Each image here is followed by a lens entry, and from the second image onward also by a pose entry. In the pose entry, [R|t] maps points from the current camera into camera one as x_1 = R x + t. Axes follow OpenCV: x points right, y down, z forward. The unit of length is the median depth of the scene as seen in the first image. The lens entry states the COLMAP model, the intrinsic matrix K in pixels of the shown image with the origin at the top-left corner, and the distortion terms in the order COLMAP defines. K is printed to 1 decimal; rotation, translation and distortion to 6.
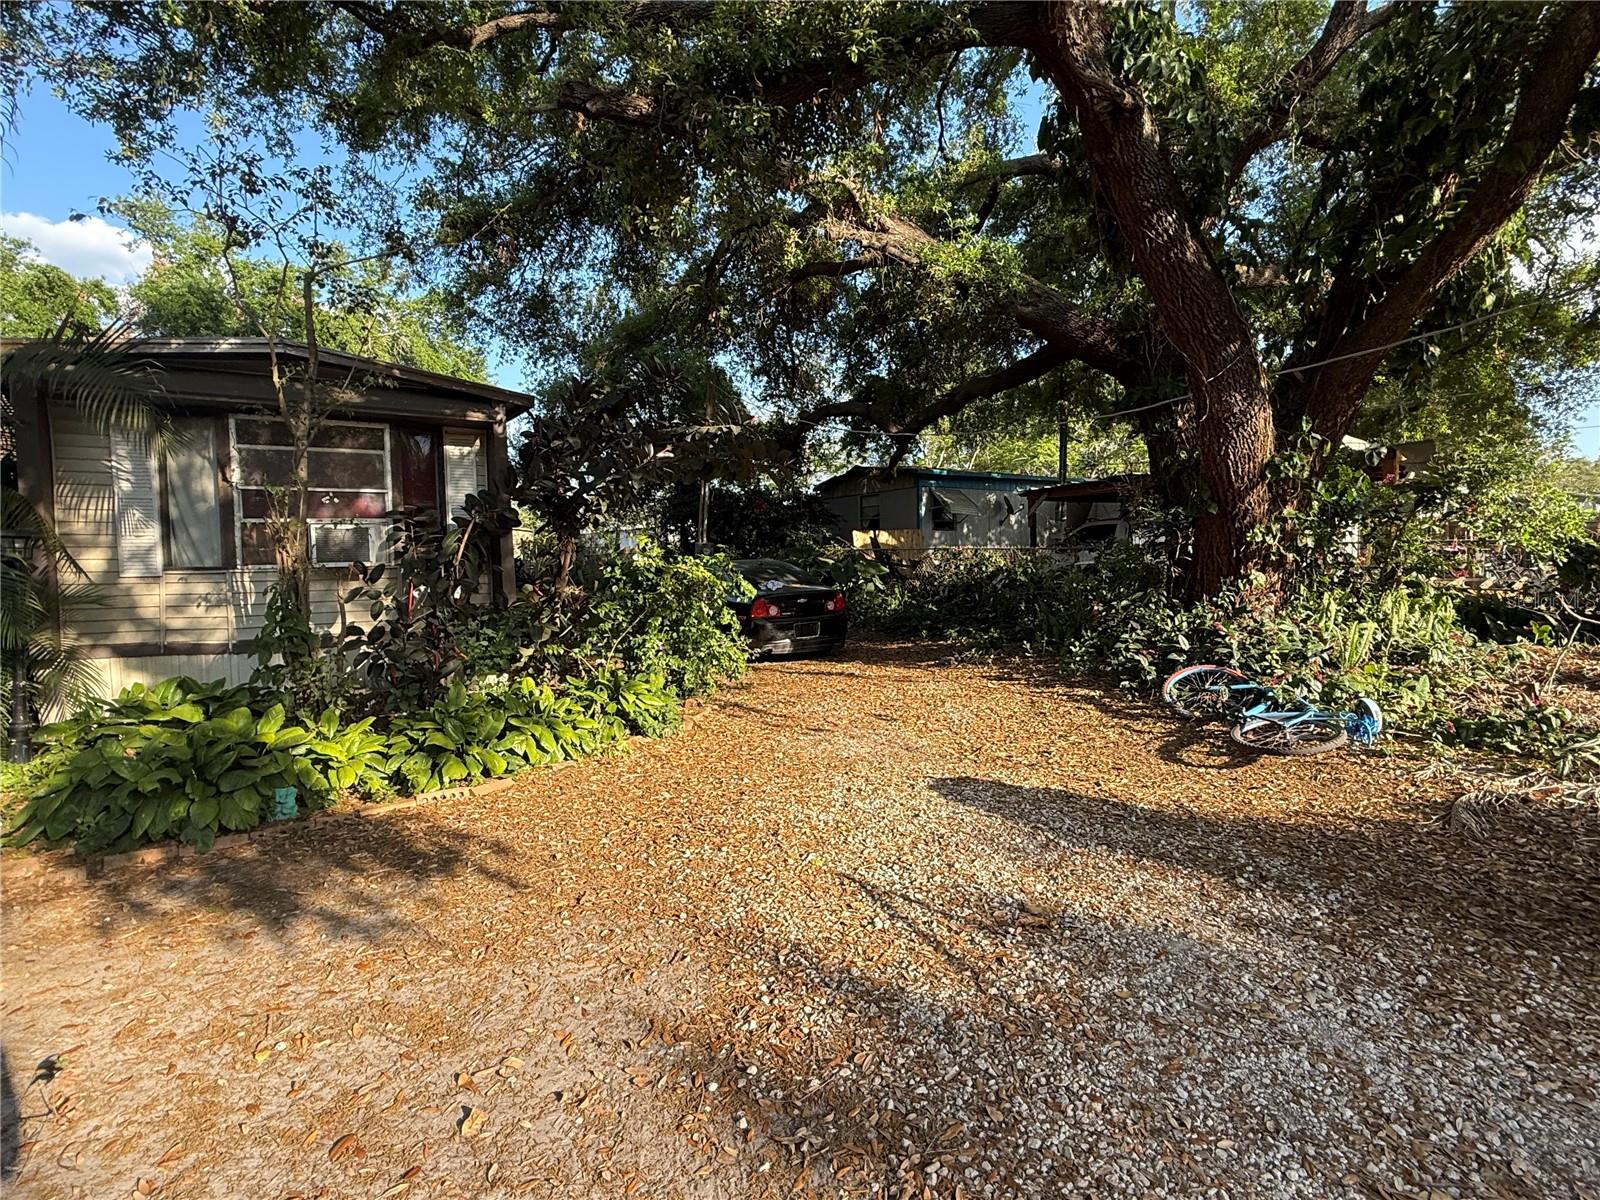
lens RADIAL K [[793.3, 0, 795.2], [0, 793.3, 600.3], [0, 0, 1]] dist [0.002146, -0.000509]
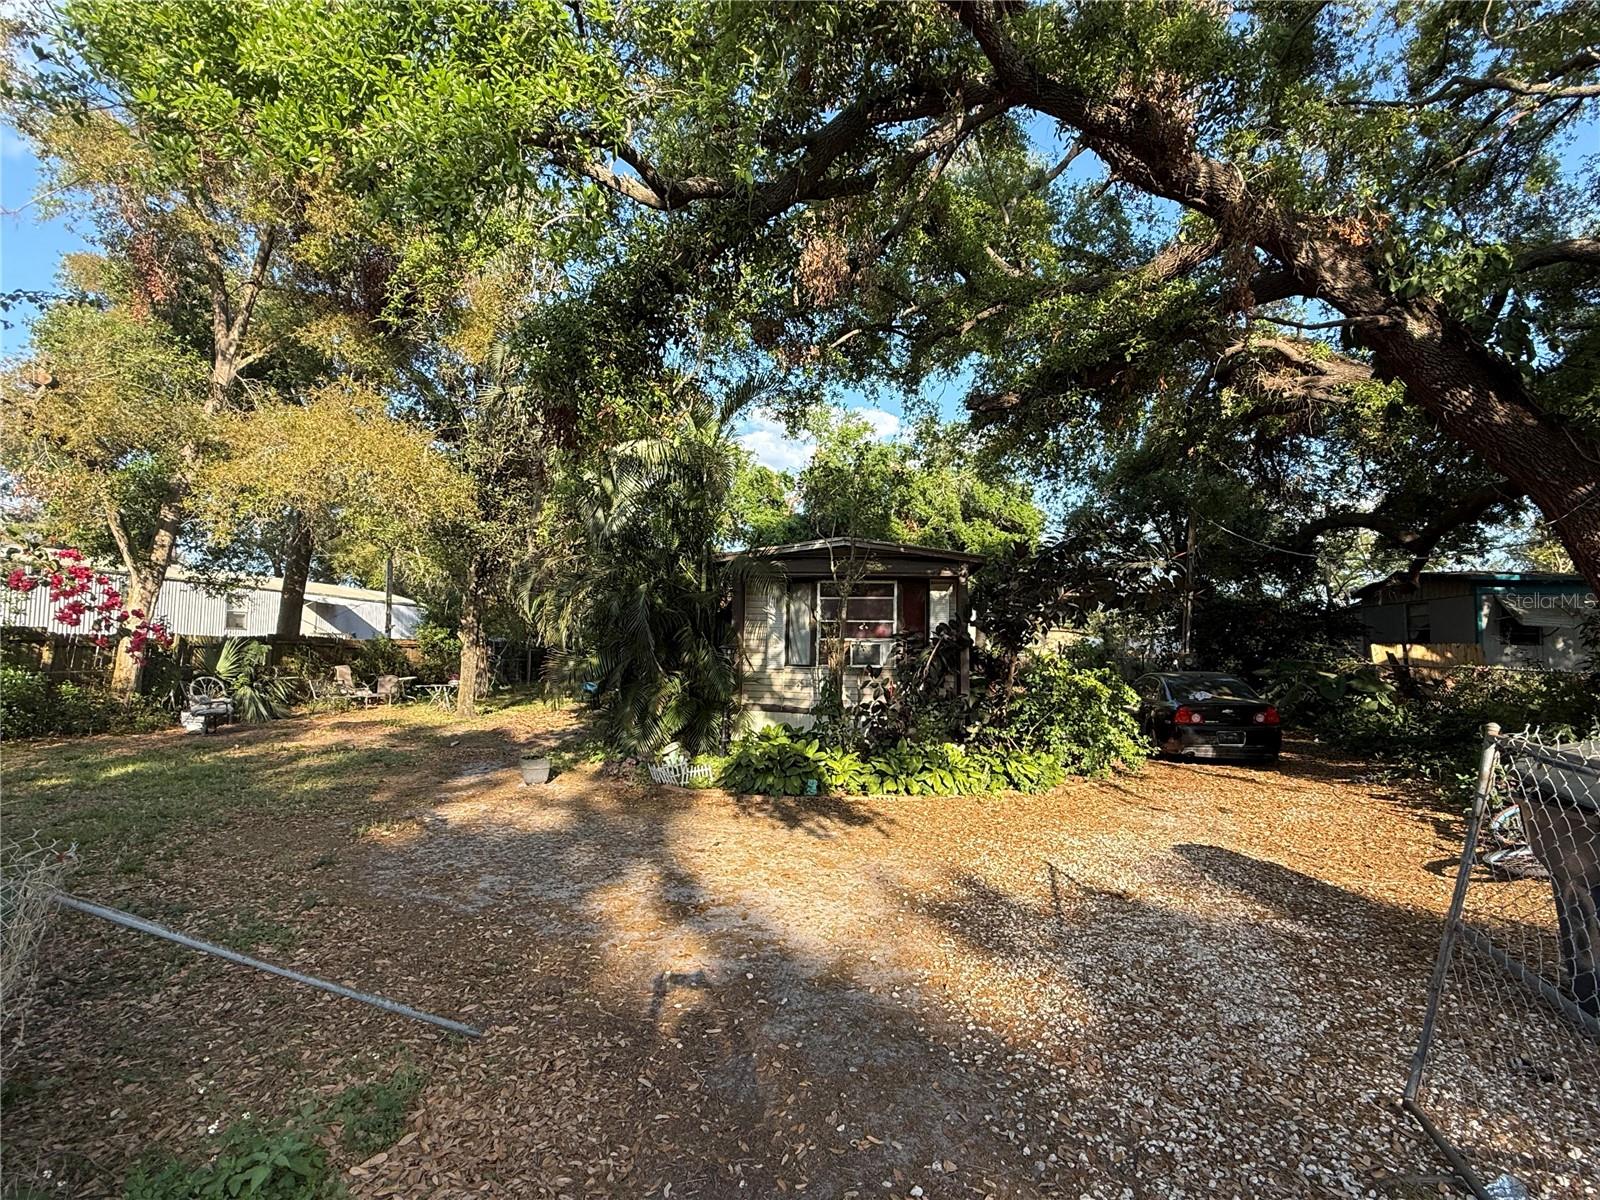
lens RADIAL K [[793.3, 0, 796.3], [0, 793.3, 601.1], [0, 0, 1]] dist [0.002146, -0.000509]
pose [[0.763574, -0.013406, -0.645582, 0.436802], [-0.064550, 0.993192, -0.096972, -0.010268], [0.642486, 0.115718, 0.757510, -0.415576]]
